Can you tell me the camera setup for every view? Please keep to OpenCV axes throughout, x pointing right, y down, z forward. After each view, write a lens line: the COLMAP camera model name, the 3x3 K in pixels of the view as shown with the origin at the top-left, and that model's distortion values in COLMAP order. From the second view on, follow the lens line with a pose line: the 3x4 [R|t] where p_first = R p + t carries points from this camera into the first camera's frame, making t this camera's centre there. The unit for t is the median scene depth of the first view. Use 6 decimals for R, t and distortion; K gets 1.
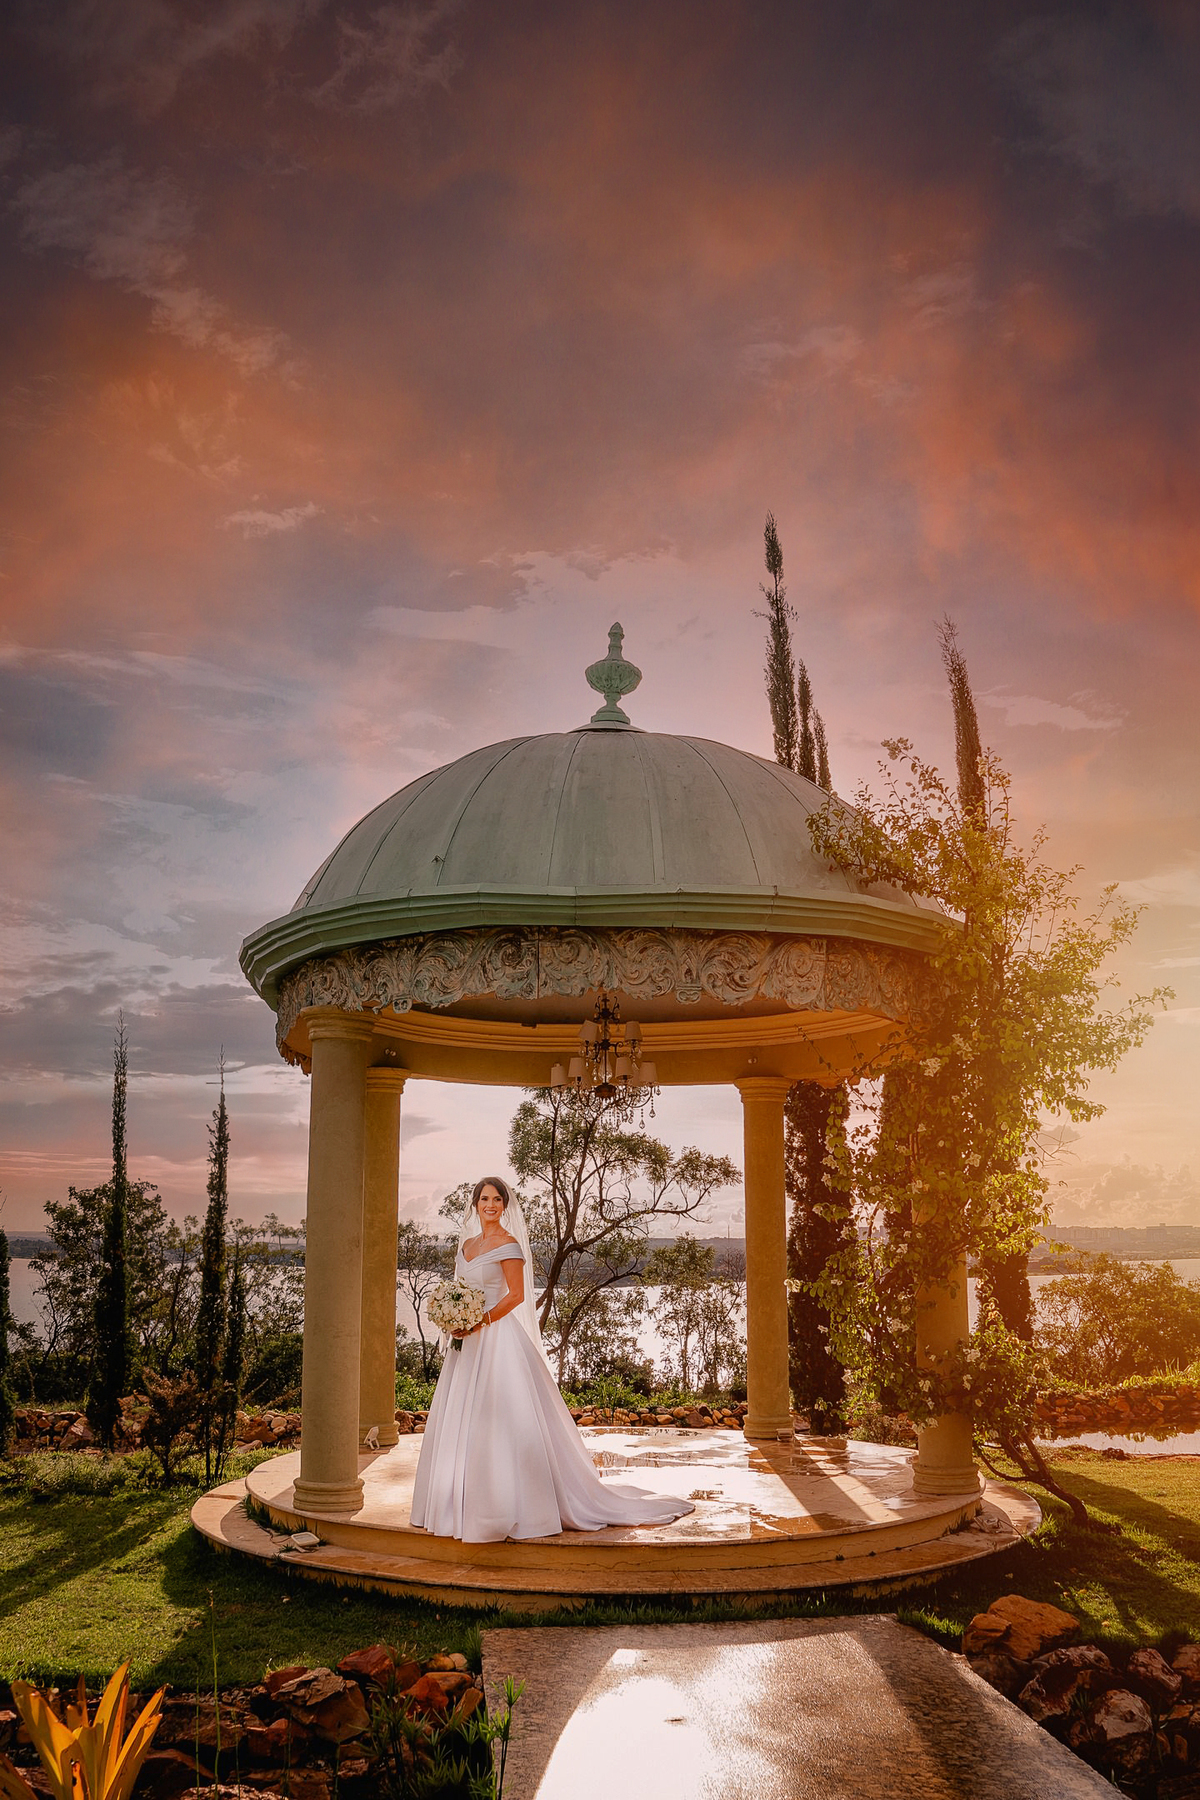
lens RADIAL K [[1431.5, 0, 599.4], [0, 1431.5, 953.1], [0, 0, 1]] dist [-0.159405, 0.001195]
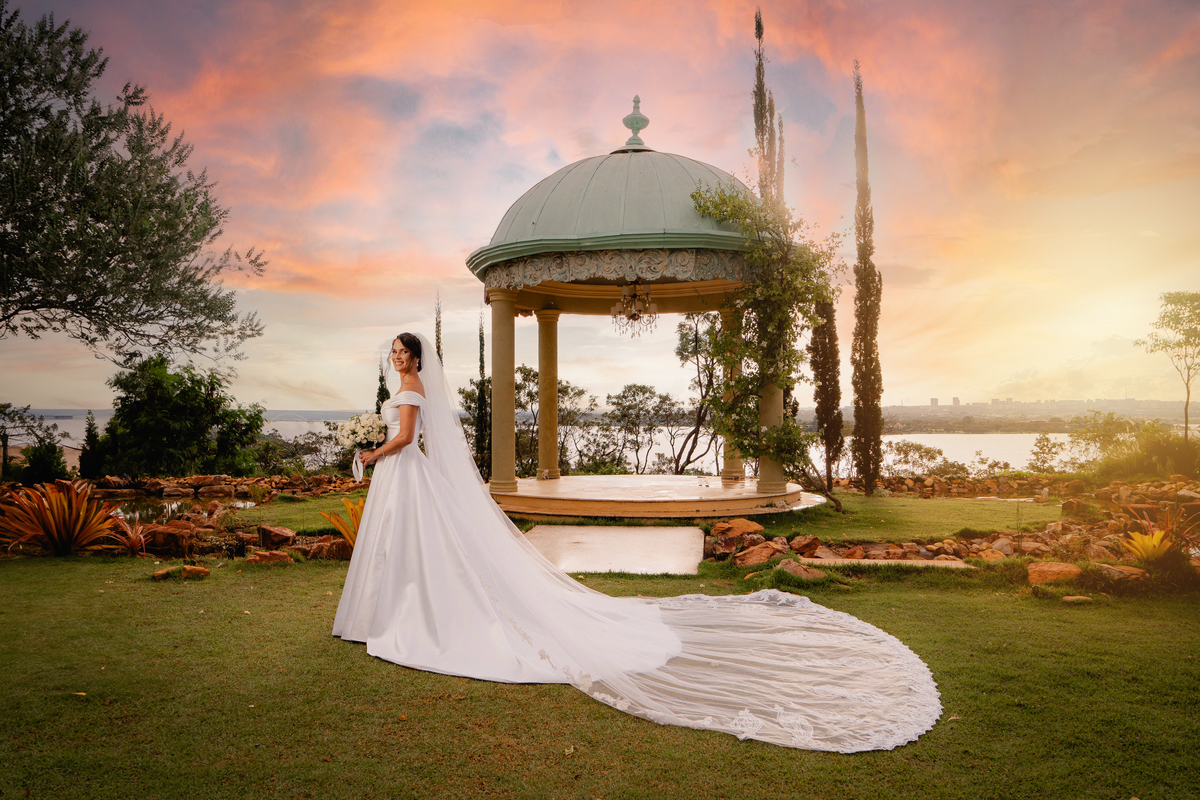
lens RADIAL K [[954.3, 0, 600.0], [0, 954.3, 400.0], [0, 0, 1]] dist [-0.159405, 0.001195]
pose [[0.967280, -0.010859, -0.253480, 0.365013], [0.057459, 0.982501, 0.177172, -0.046917], [0.247120, -0.185939, 0.950977, -0.495239]]
